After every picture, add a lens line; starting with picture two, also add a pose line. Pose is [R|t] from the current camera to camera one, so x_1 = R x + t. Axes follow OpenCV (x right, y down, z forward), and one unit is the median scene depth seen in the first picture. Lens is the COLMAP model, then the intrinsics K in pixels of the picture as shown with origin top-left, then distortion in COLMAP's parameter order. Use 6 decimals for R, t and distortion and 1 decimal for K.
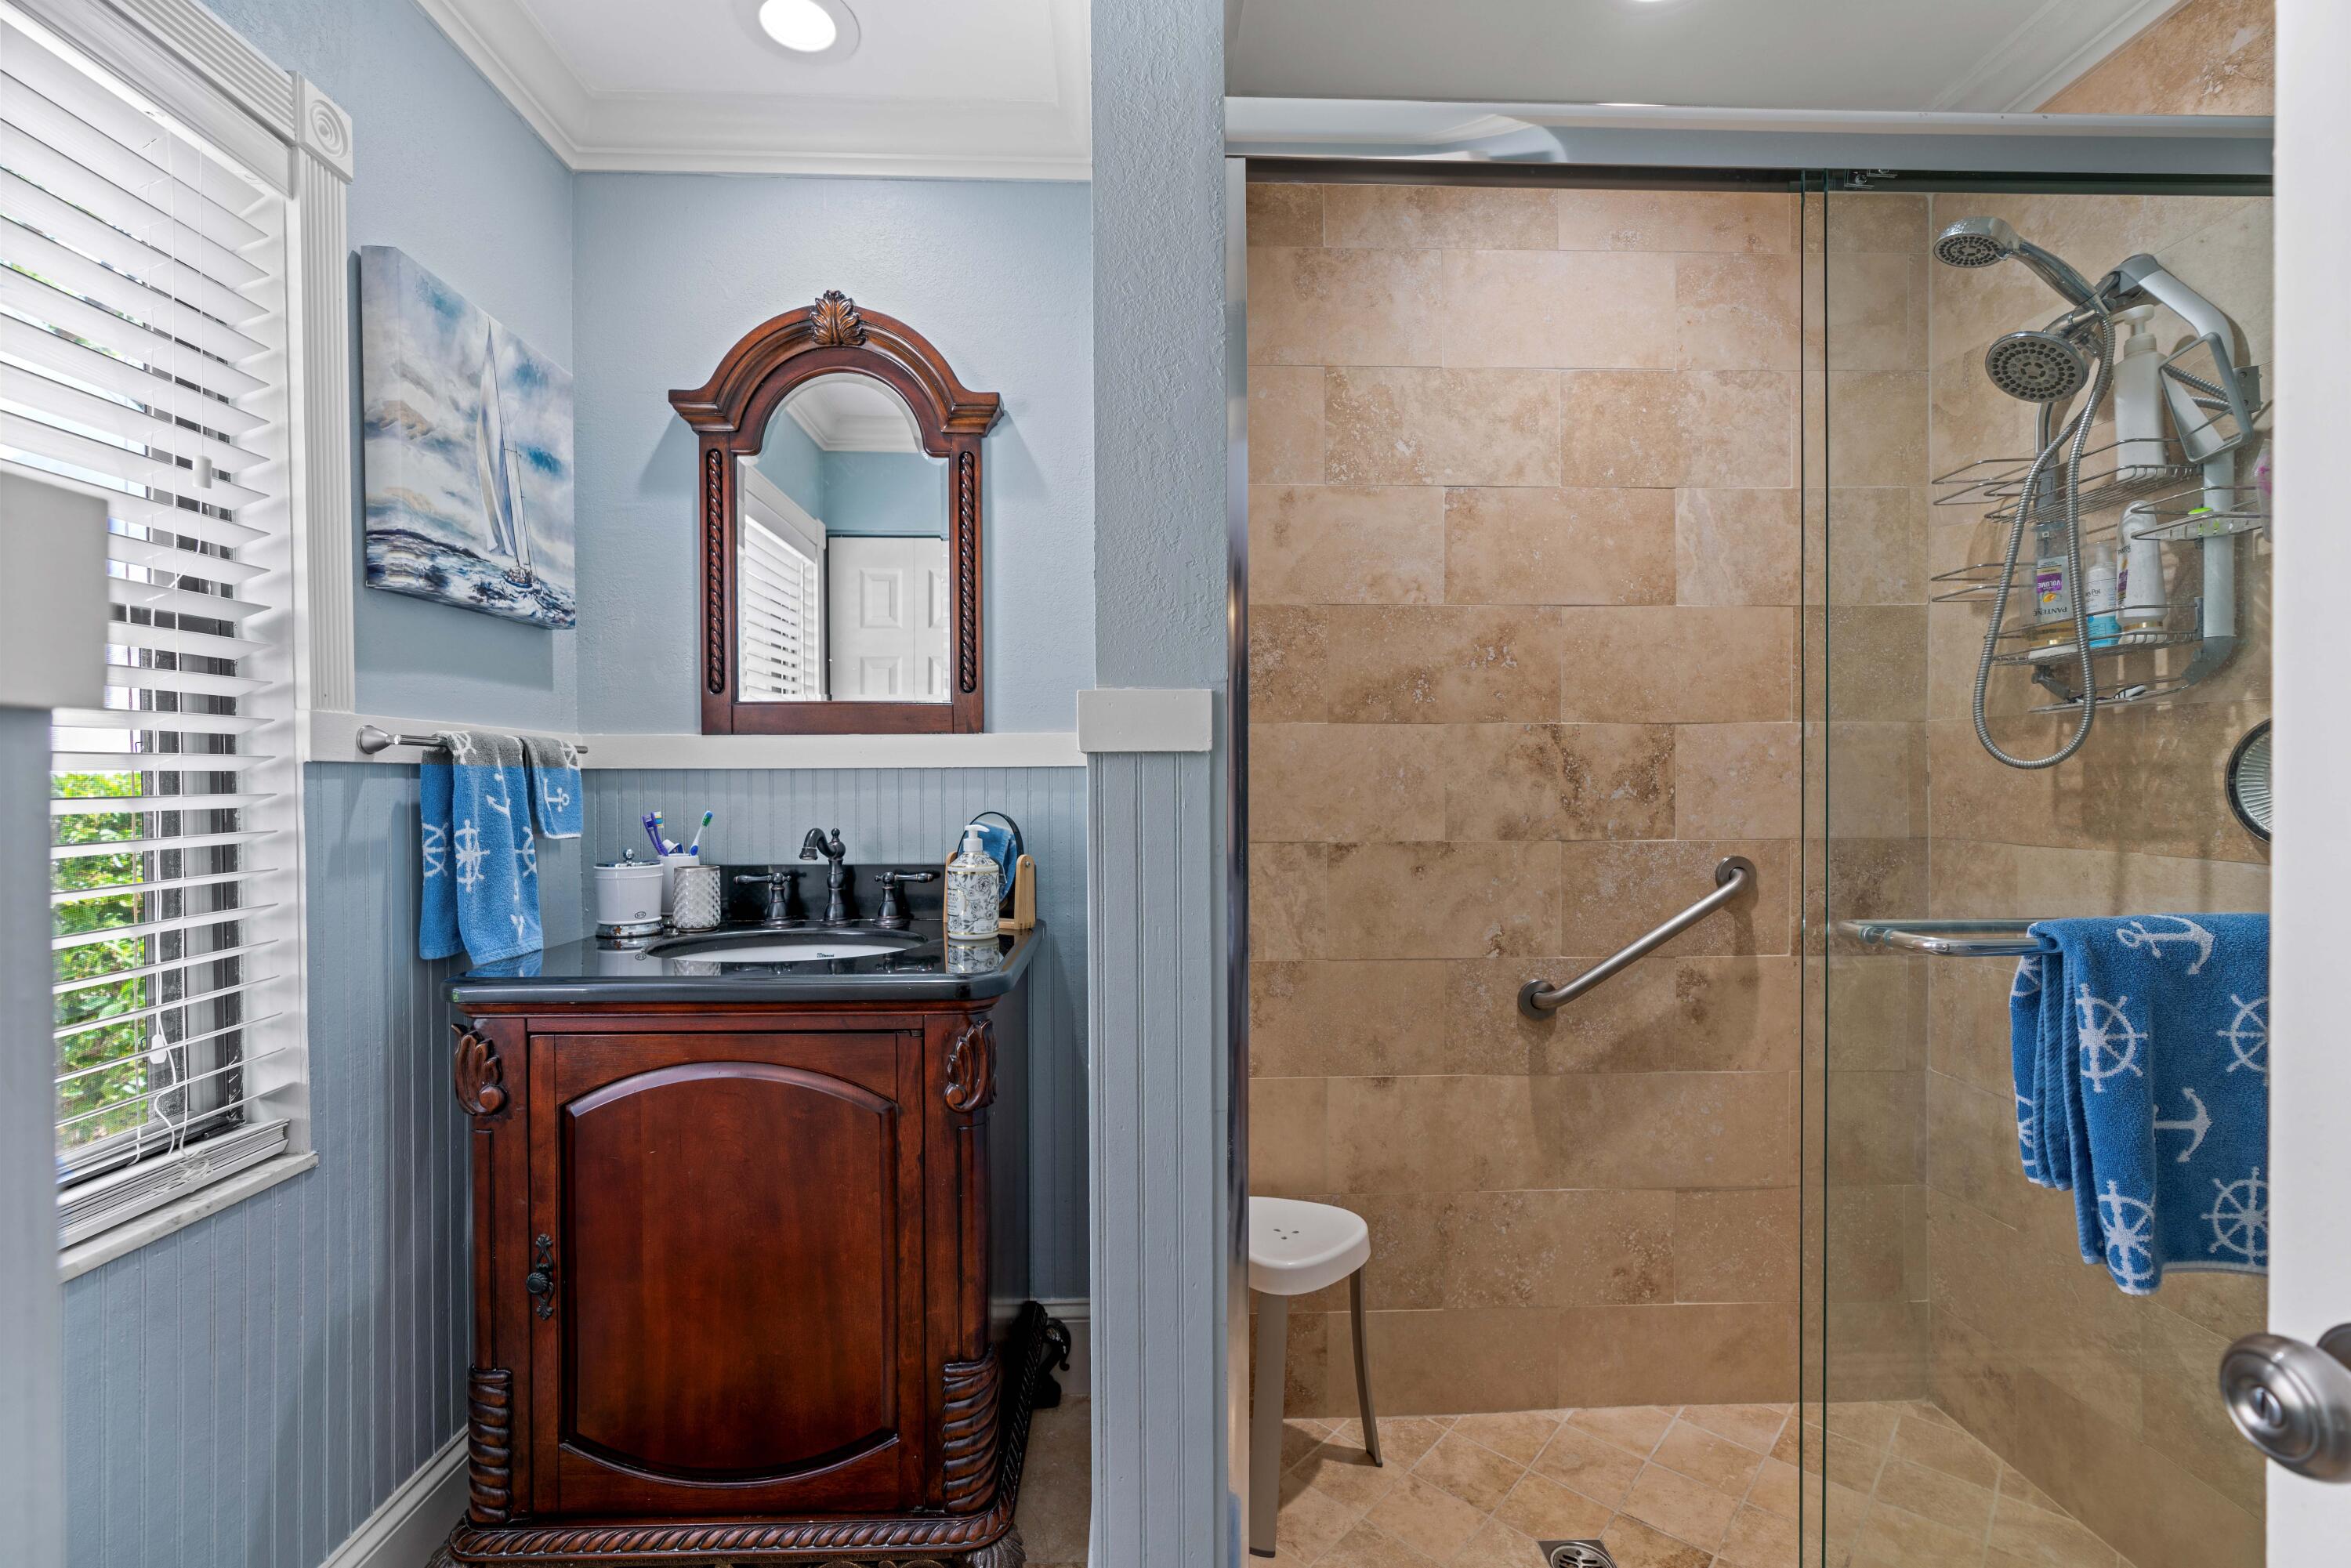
lens RADIAL K [[1037.7, 0, 1169.4], [0, 1037.7, 790.6], [0, 0, 1]] dist [-0.016199, 0.007220]
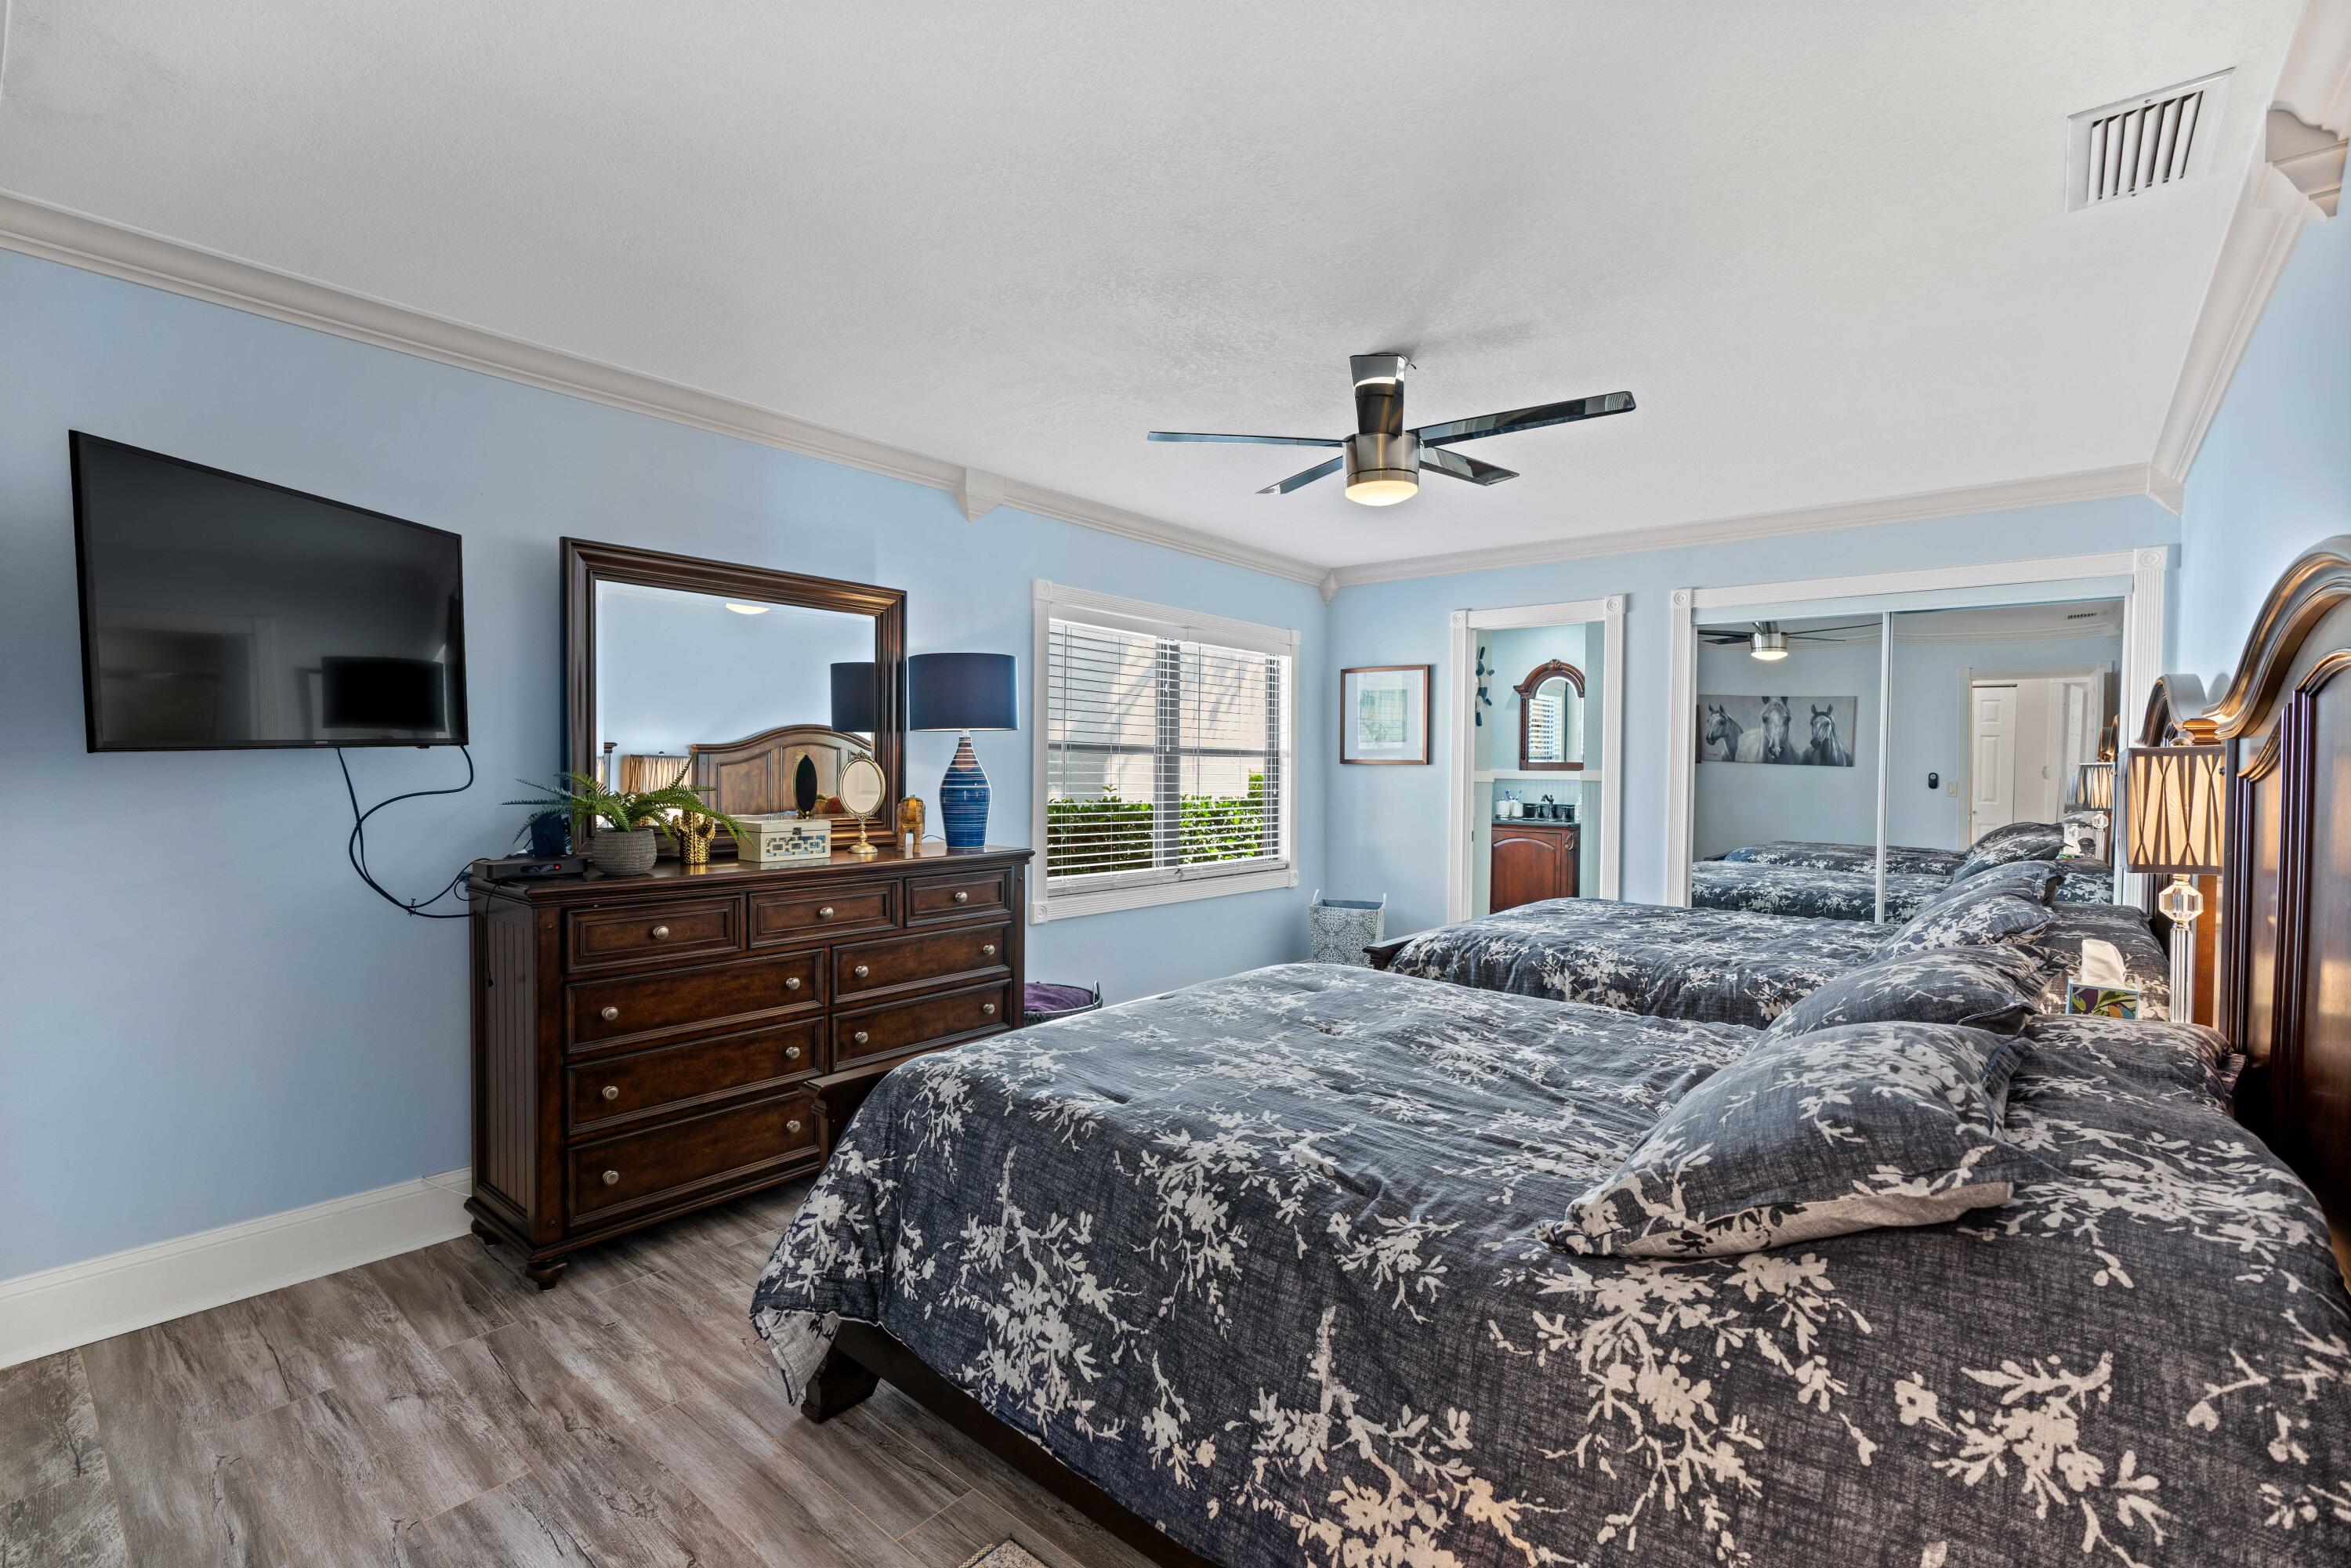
lens RADIAL K [[1037.7, 0, 1169.4], [0, 1037.7, 790.6], [0, 0, 1]] dist [-0.016199, 0.007220]
pose [[0.742174, 0.023068, -0.669810, 0.898647], [-0.017473, 0.999734, 0.015070, -0.007741], [0.669980, 0.000519, 0.742379, -2.107313]]
